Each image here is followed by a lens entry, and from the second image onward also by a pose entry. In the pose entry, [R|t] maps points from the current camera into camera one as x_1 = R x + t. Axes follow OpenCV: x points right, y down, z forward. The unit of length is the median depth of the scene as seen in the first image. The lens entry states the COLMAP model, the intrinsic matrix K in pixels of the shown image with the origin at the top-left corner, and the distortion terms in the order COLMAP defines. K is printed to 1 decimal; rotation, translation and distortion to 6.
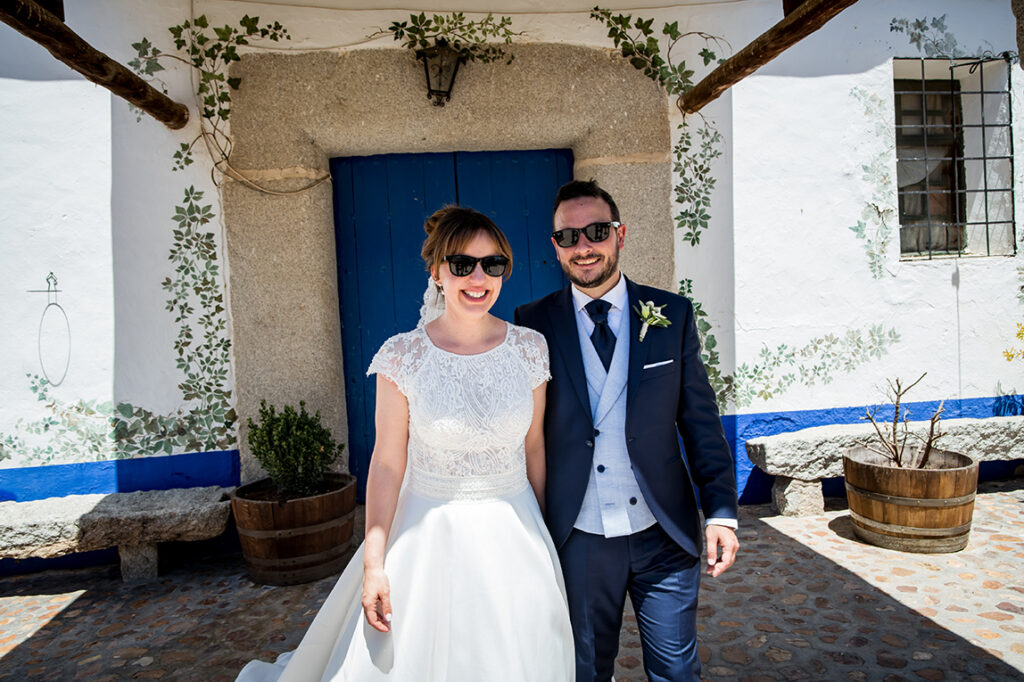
lens RADIAL K [[745.9, 0, 508.5], [0, 745.9, 325.9], [0, 0, 1]] dist [-0.030540, 0.011471]
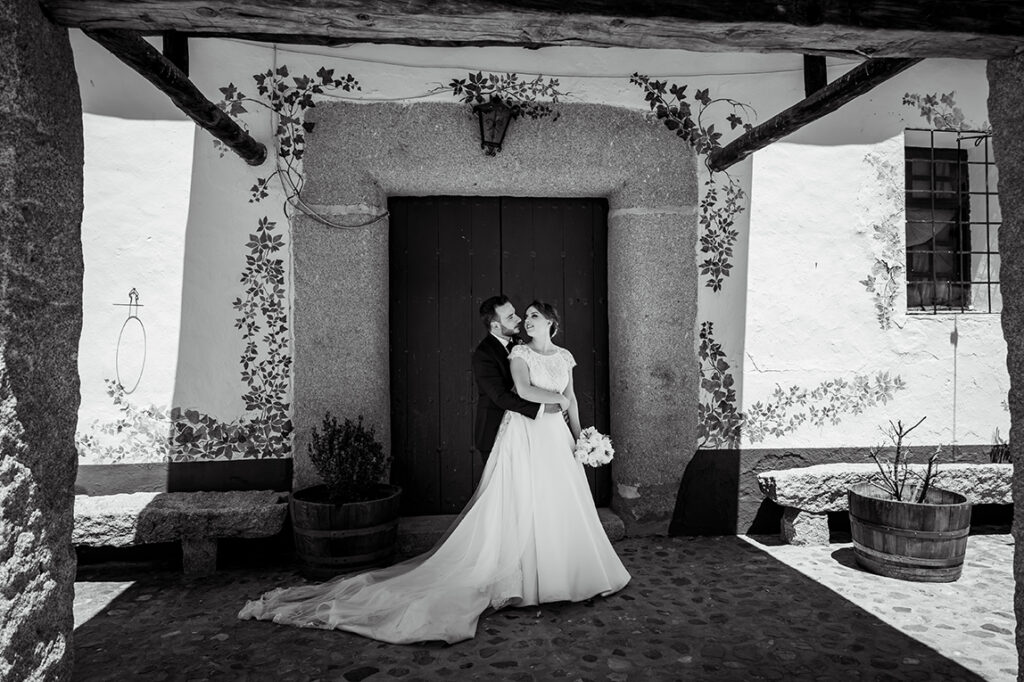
lens RADIAL K [[753.5, 0, 508.6], [0, 753.5, 322.3], [0, 0, 1]] dist [-0.010423, -0.003233]
pose [[0.998809, 0.047305, -0.011977, -0.041750], [-0.047839, 0.997645, -0.049154, 0.006522], [0.009623, 0.049668, 0.998719, -0.110861]]
